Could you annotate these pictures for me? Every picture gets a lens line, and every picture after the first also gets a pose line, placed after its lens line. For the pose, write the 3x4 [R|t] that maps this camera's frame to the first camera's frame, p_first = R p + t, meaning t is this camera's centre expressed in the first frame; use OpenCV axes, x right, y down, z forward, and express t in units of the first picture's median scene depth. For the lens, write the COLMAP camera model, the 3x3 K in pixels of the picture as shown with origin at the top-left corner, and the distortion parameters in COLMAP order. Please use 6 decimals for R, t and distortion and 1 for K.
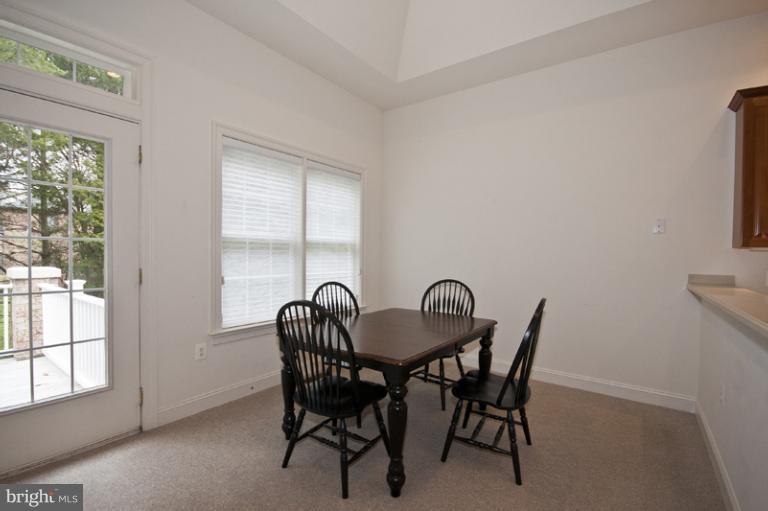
lens RADIAL K [[354.4, 0, 384.0], [0, 354.4, 255.5], [0, 0, 1]] dist [0.000898, 0.000213]
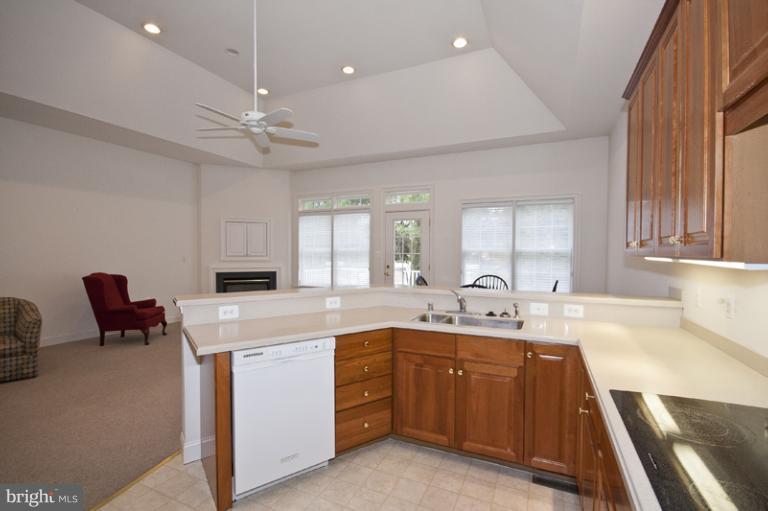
lens RADIAL K [[362.6, 0, 384.7], [0, 362.6, 264.2], [0, 0, 1]] dist [0.001563, 0.000230]
pose [[0.208520, 0.022703, -0.977755, 1.520962], [-0.010364, 0.999726, 0.021003, -0.014011], [0.977963, 0.005754, 0.208698, 0.079239]]
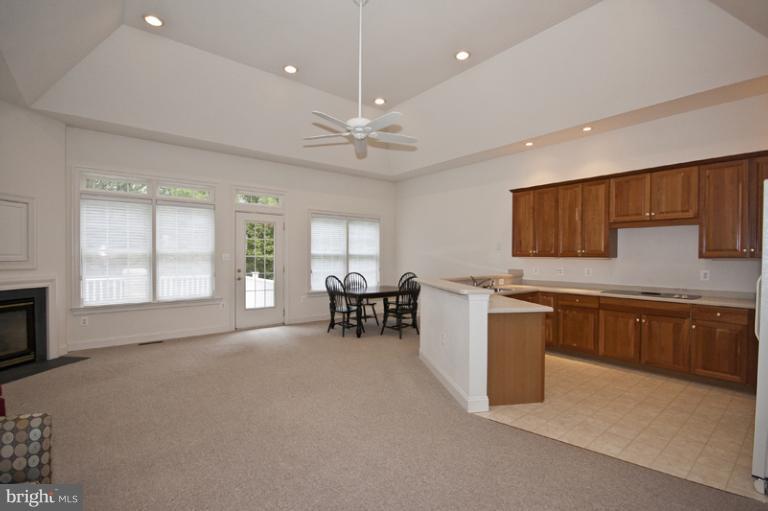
lens RADIAL K [[354.4, 0, 384.0], [0, 354.4, 255.5], [0, 0, 1]] dist [0.000898, 0.000213]
pose [[0.964667, -0.008221, -0.263346, 0.647772], [0.004723, 0.999892, -0.013913, -0.004982], [0.263432, 0.012178, 0.964601, -1.183854]]
